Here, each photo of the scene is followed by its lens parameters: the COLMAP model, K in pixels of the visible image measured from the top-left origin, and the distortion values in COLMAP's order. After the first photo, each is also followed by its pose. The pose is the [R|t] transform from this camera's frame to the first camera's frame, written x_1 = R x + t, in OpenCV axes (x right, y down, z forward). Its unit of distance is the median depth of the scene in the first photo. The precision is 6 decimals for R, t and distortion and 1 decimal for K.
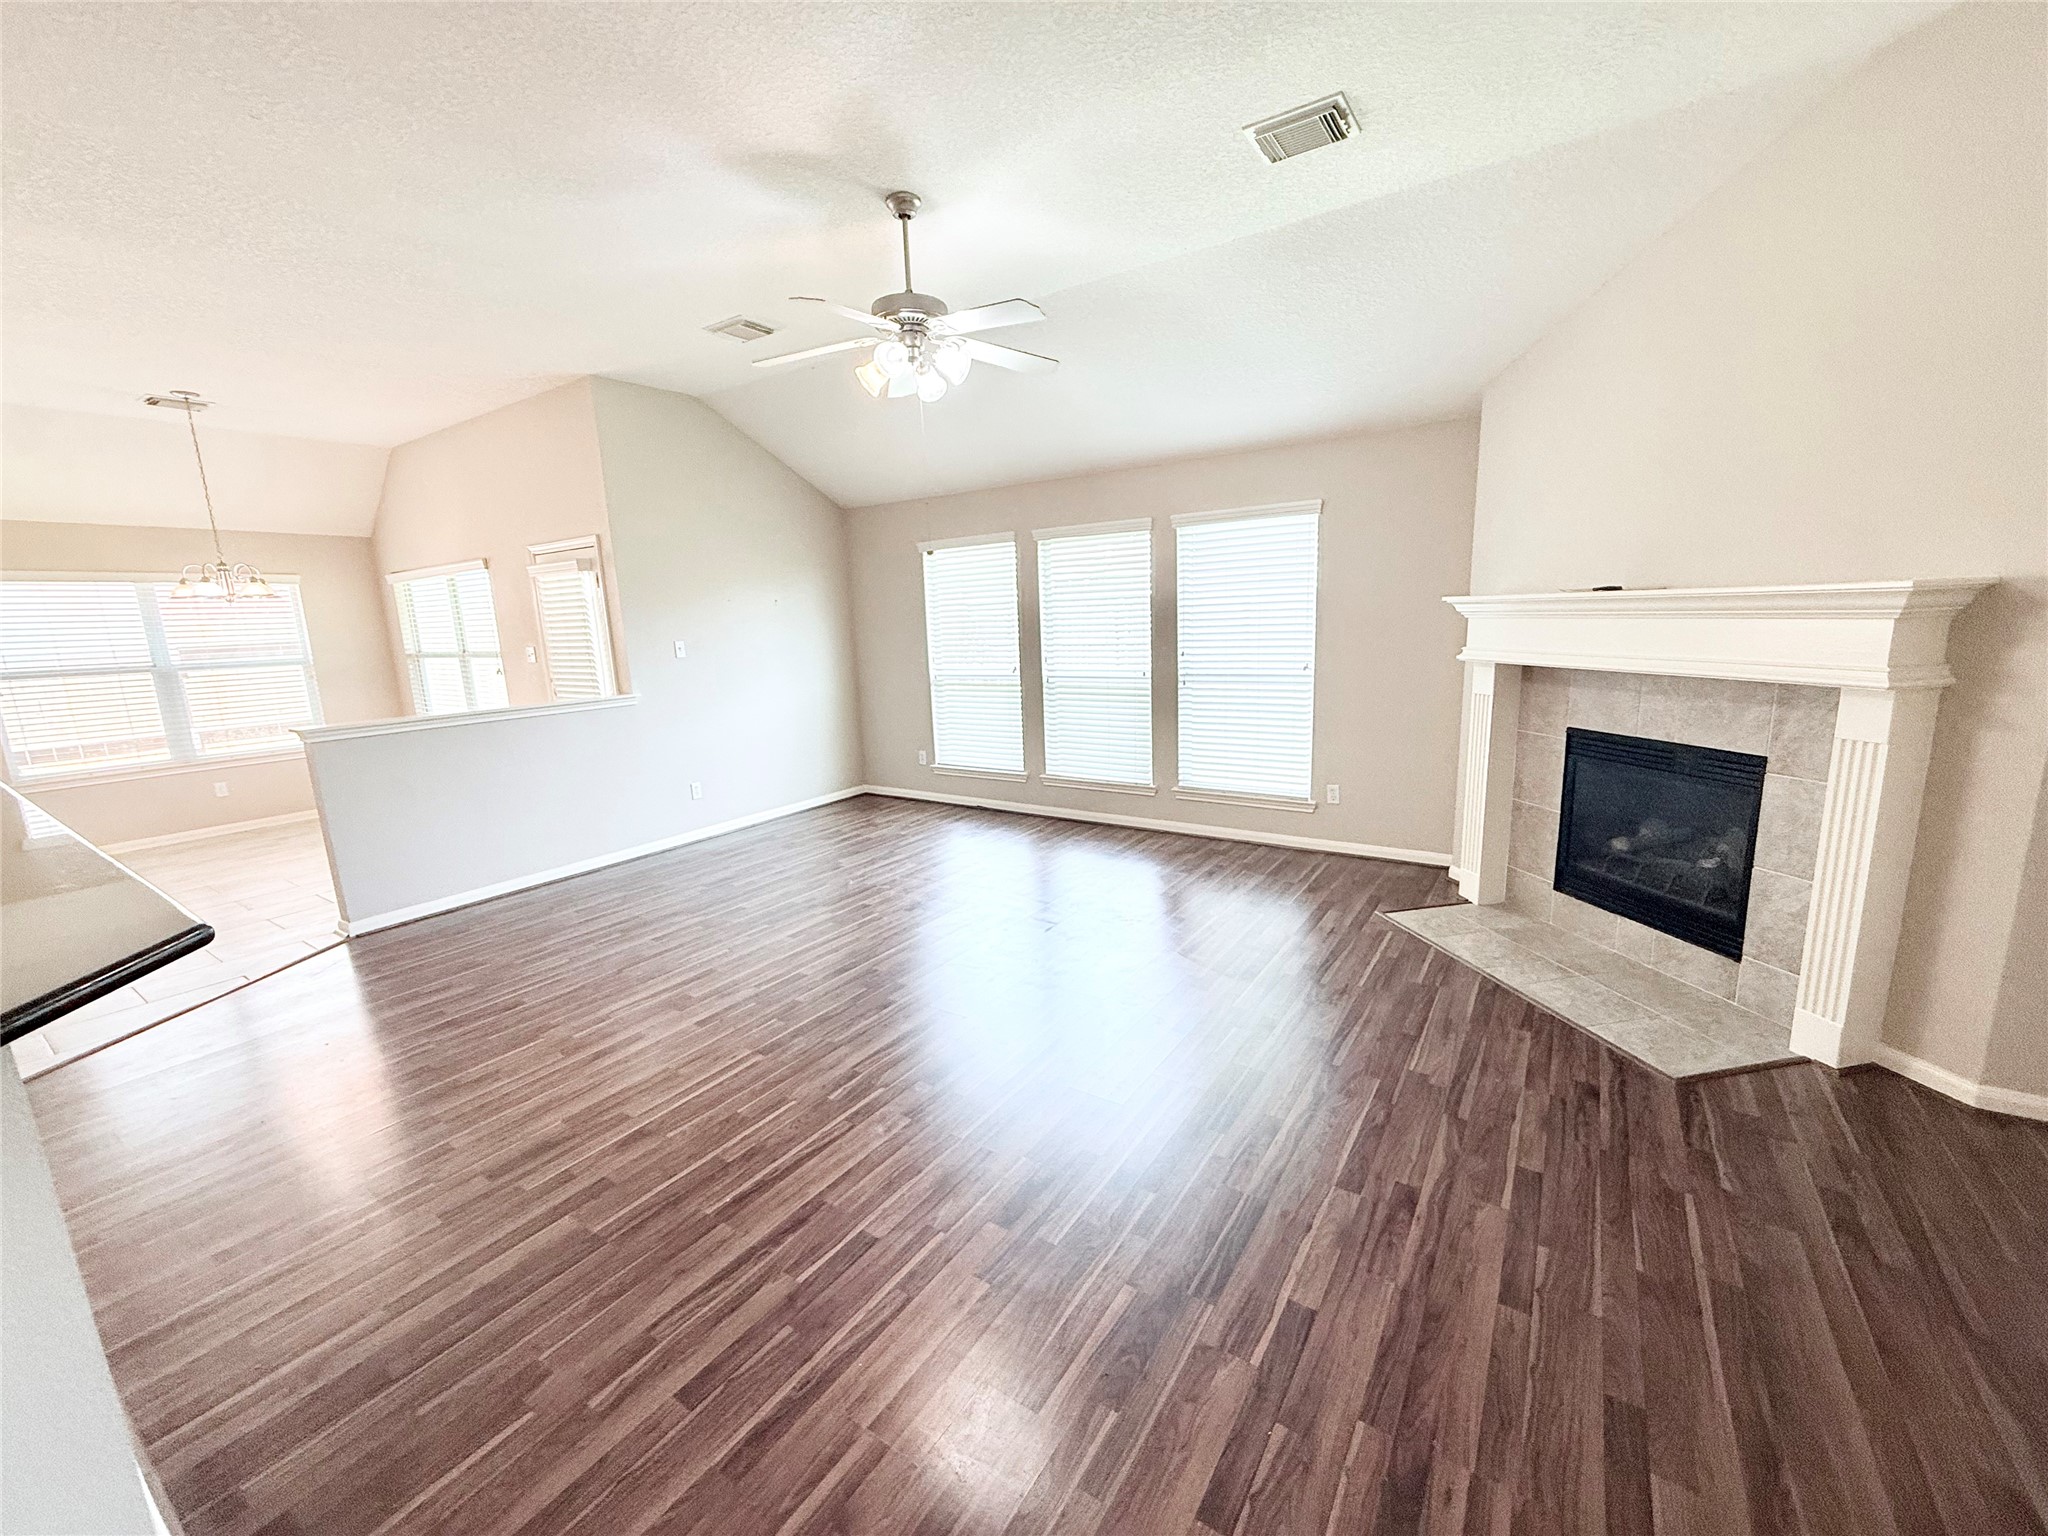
lens RADIAL K [[818.2, 0, 1021.3], [0, 818.2, 766.2], [0, 0, 1]] dist [0.002739, 0.000150]
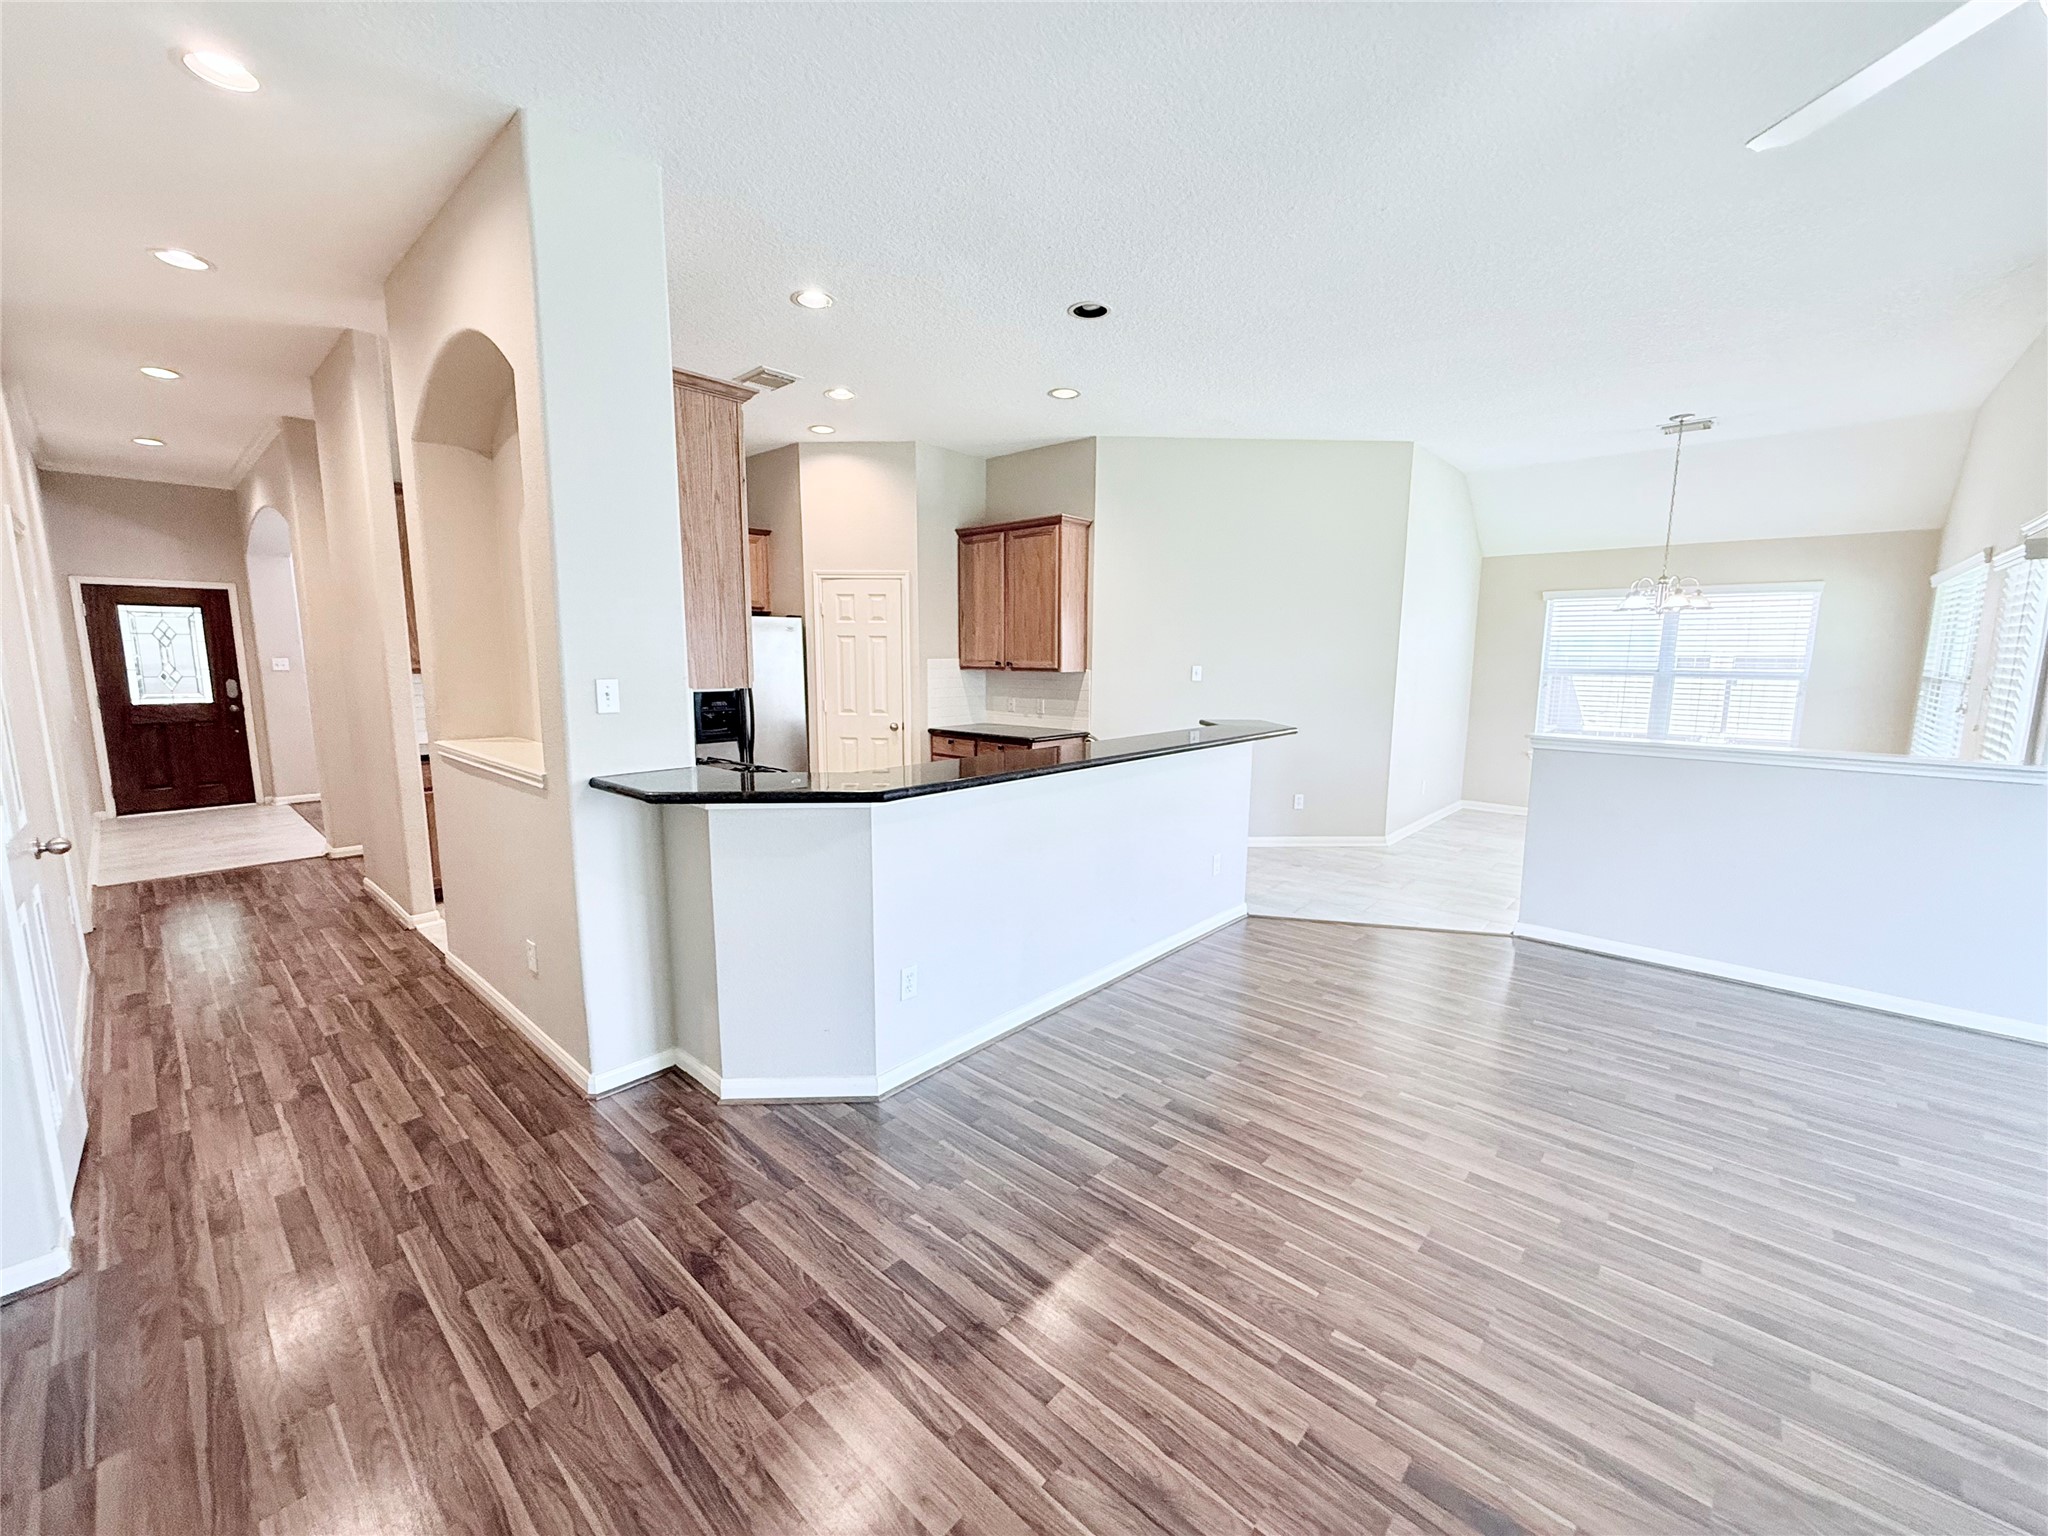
lens RADIAL K [[818.2, 0, 1021.3], [0, 818.2, 766.2], [0, 0, 1]] dist [0.002739, 0.000150]
pose [[-0.136885, 0.174534, -0.975090, 0.357835], [-0.181924, 0.963184, 0.197941, -0.131261], [0.973738, 0.204487, -0.100093, 0.649771]]
